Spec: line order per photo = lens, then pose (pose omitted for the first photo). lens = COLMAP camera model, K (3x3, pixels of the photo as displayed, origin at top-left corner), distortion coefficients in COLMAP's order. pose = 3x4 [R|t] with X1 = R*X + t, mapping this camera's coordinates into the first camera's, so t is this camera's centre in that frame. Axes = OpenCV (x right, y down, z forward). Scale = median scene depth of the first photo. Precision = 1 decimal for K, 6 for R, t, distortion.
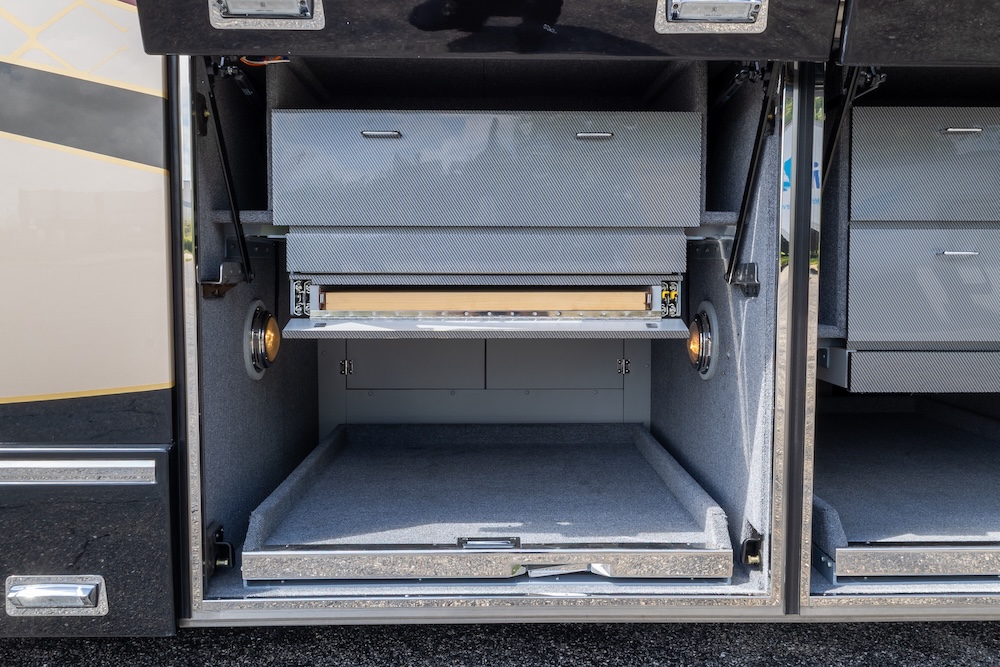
lens RADIAL K [[823.0, 0, 502.6], [0, 823.0, 310.1], [0, 0, 1]] dist [0.002894, -0.007349]
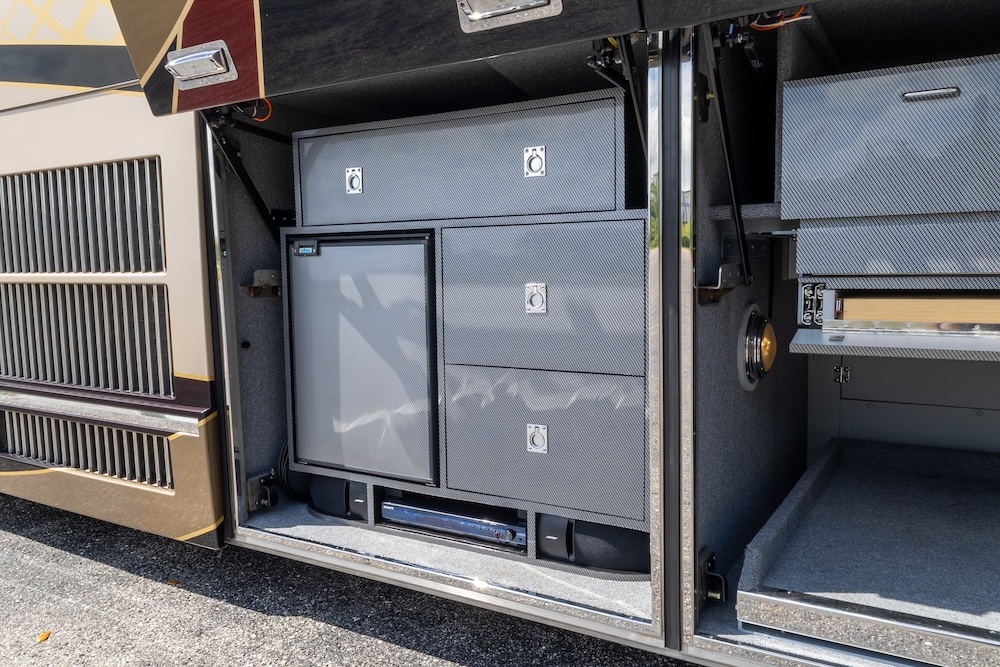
lens RADIAL K [[784.2, 0, 500.0], [0, 784.2, 333.5], [0, 0, 1]] dist [0.005772, 0.003465]
pose [[0.840656, 0.029455, -0.540768, -0.077212], [-0.007553, 0.999060, 0.042677, -0.017134], [0.541517, -0.031792, 0.840089, 0.148715]]
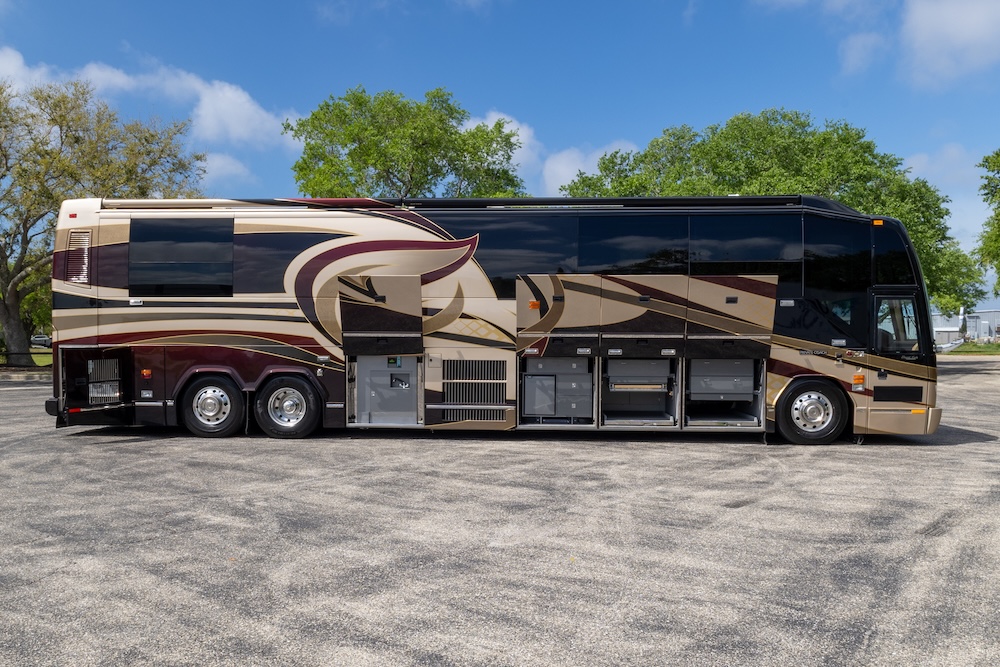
lens RADIAL K [[864.3, 0, 500.0], [0, 864.3, 333.5], [0, 0, 1]] dist [0.005102, -0.001174]
pose [[0.997007, 0.001272, -0.077304, -0.625658], [-0.004774, 0.998970, -0.045123, -0.123586], [0.077167, 0.045357, 0.995986, -6.439665]]
